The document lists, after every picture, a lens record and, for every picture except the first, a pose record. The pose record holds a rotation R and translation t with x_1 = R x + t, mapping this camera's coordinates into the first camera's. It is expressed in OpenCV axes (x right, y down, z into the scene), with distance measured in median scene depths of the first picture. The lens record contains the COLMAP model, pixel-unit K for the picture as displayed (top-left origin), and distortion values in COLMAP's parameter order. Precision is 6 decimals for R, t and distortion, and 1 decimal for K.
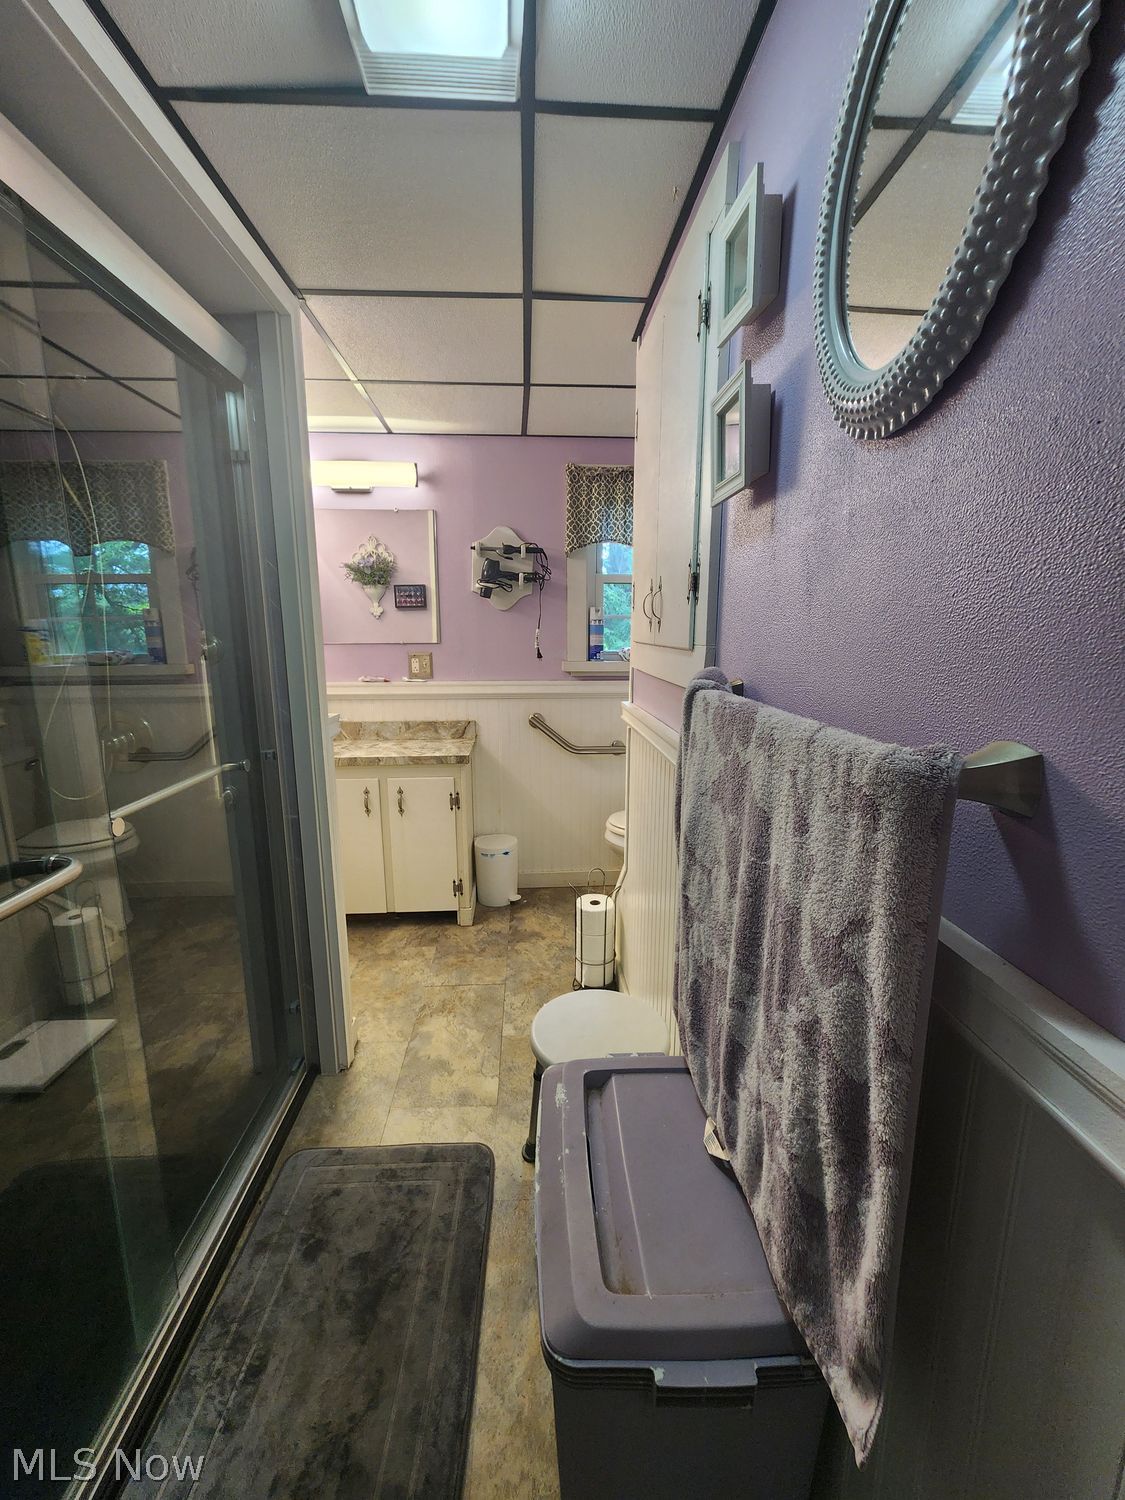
lens RADIAL K [[613.7, 0, 562.1], [0, 613.7, 748.8], [0, 0, 1]] dist [-0.000789, -0.000100]
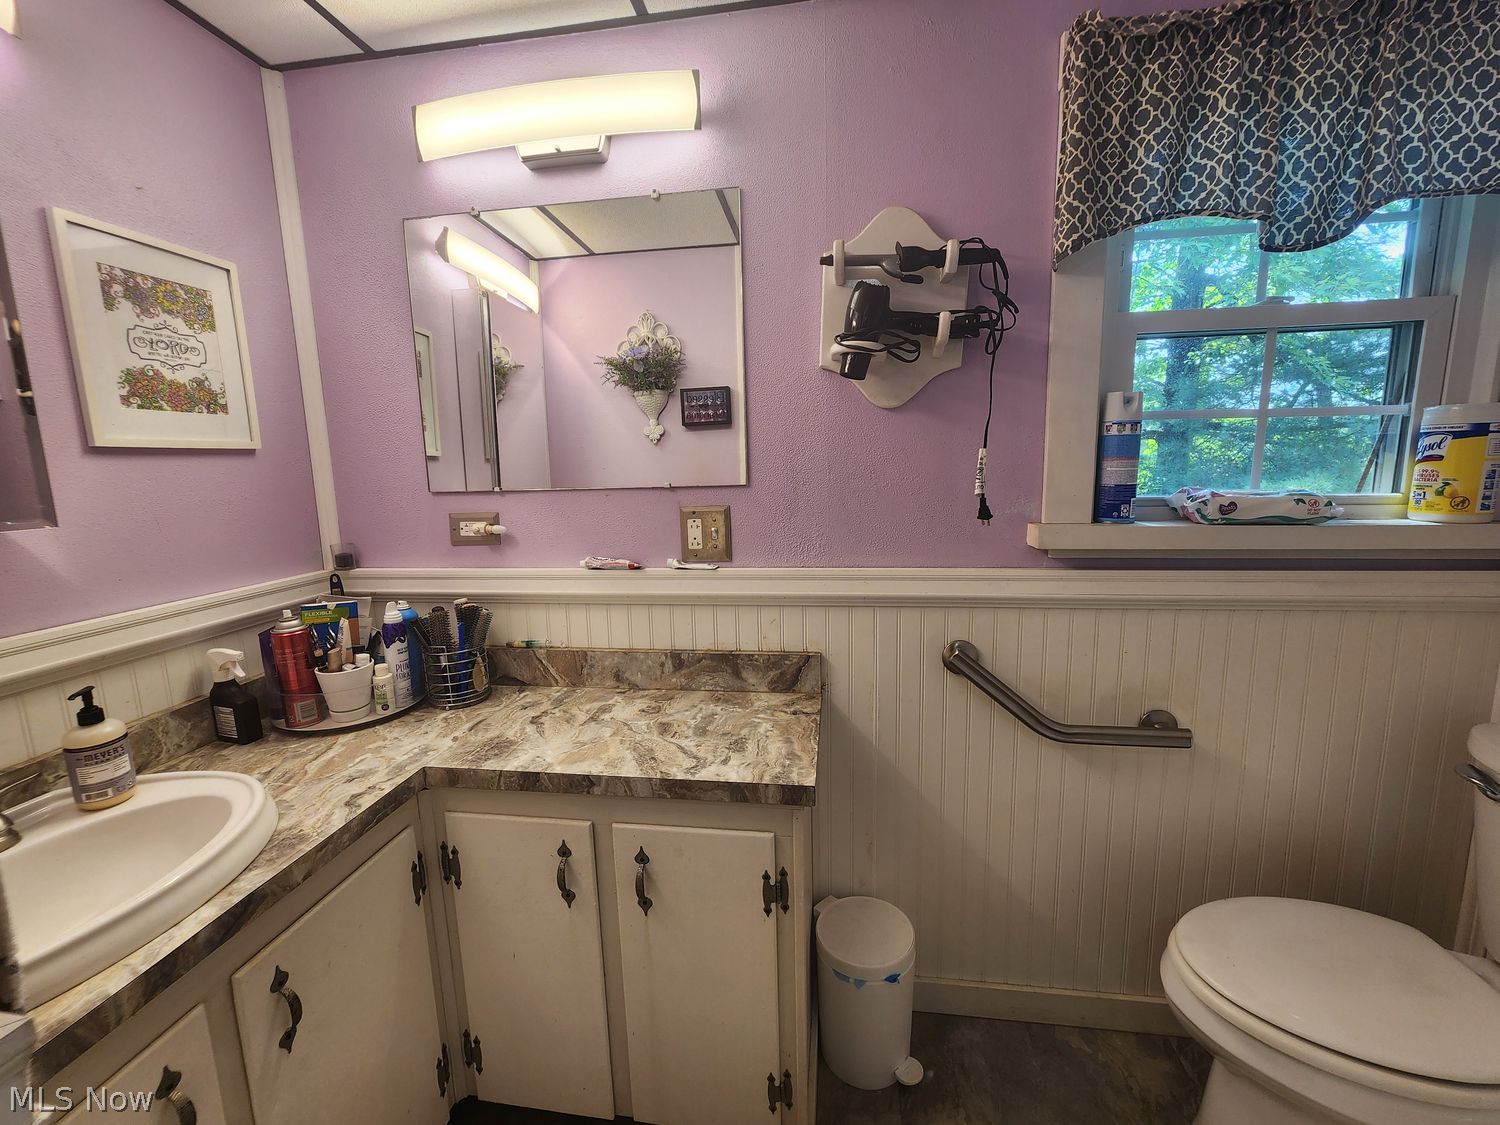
lens RADIAL K [[613.7, 0, 753.1], [0, 613.7, 560.4], [0, 0, 1]] dist [-0.000789, -0.000100]
pose [[0.980268, 0.009392, -0.197452, -0.103436], [-0.015543, 0.999440, -0.029625, -0.102371], [0.197063, 0.032110, 0.979865, 0.551926]]
